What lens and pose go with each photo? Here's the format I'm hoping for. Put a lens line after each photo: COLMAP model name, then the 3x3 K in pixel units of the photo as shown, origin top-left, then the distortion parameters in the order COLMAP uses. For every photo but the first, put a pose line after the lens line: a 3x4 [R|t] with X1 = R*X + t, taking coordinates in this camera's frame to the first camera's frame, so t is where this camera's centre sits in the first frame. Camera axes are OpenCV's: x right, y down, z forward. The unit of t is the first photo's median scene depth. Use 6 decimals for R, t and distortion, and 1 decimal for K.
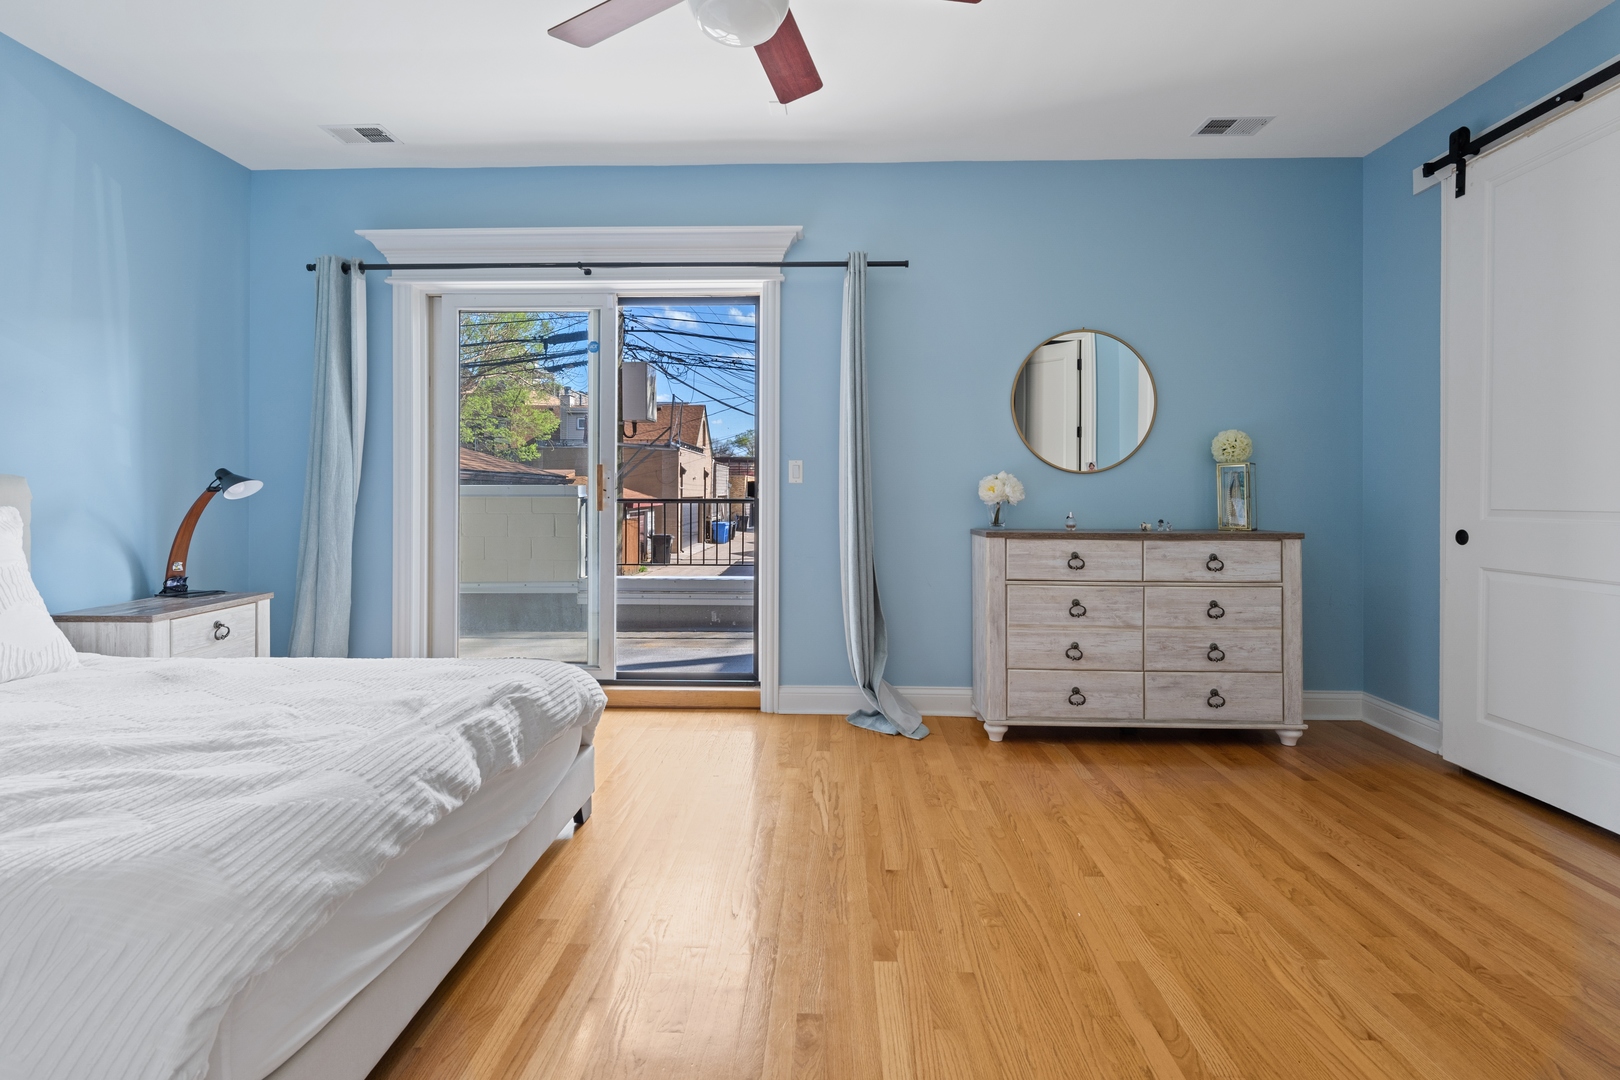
lens RADIAL K [[744.8, 0, 817.2], [0, 744.8, 488.2], [0, 0, 1]] dist [0.002953, 0.000879]
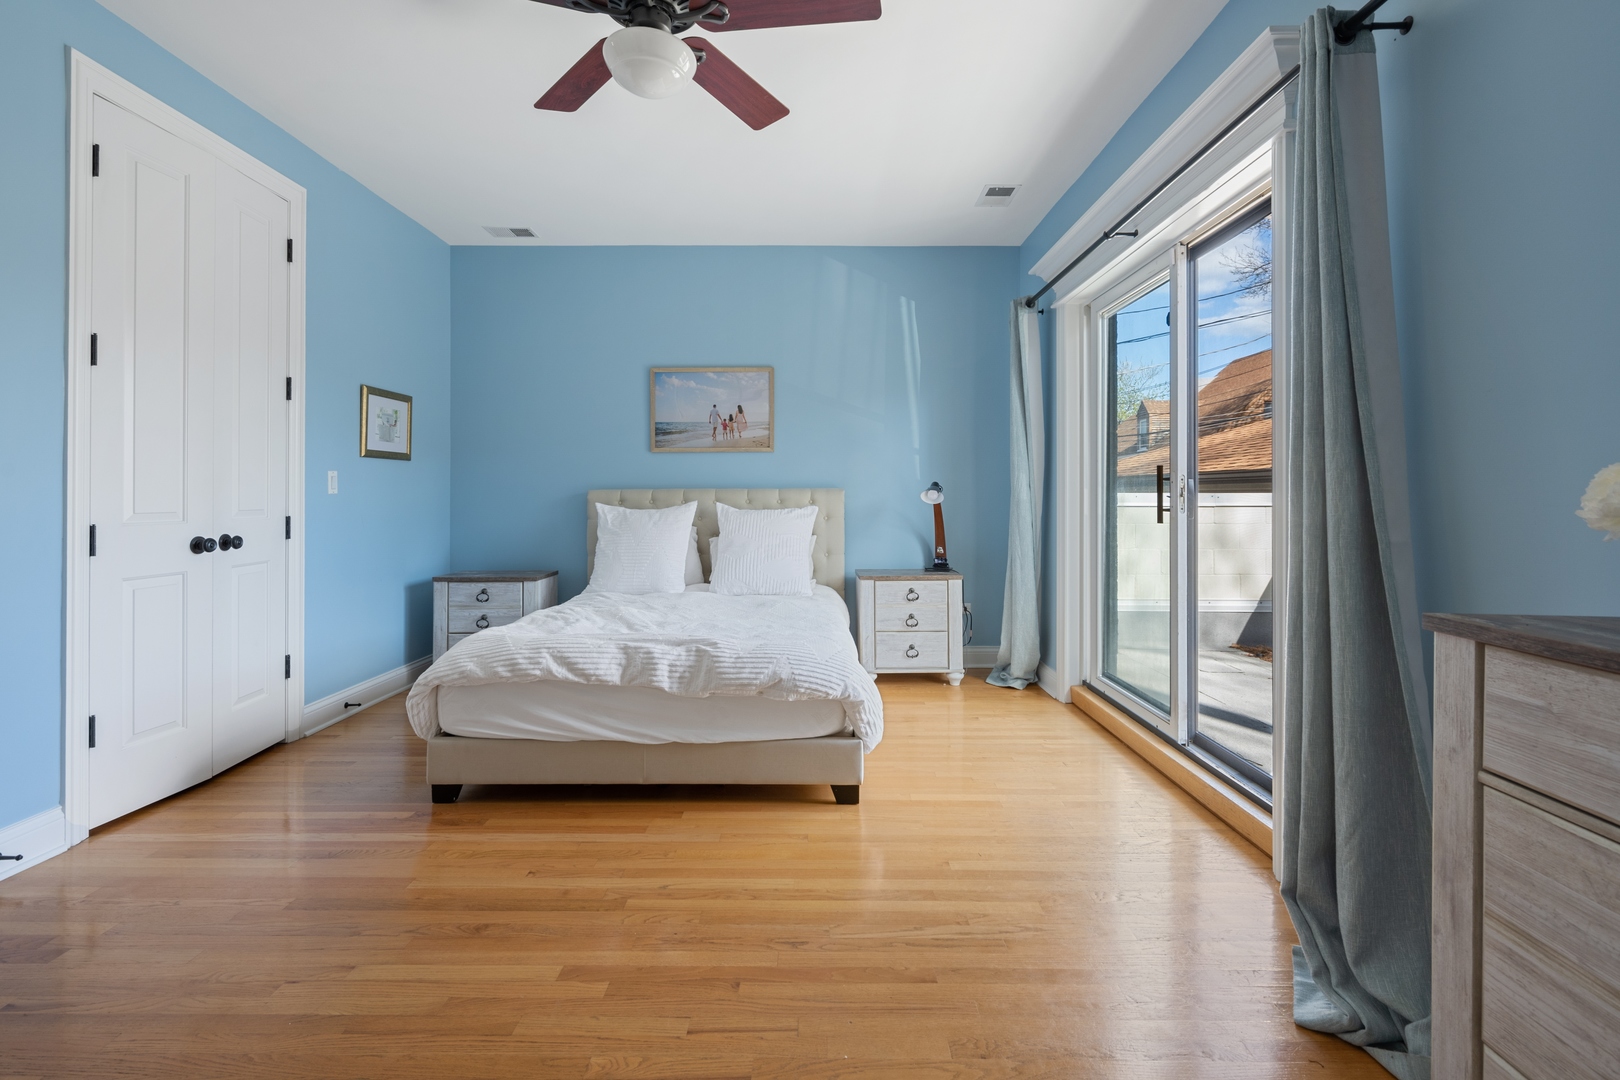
lens RADIAL K [[744.8, 0, 804.2], [0, 744.8, 495.7], [0, 0, 1]] dist [0.002953, 0.000879]
pose [[0.014284, -0.003711, -0.999891, 0.741058], [0.003529, 0.999987, -0.003661, 0.004168], [0.999892, -0.003476, 0.014297, 0.893794]]
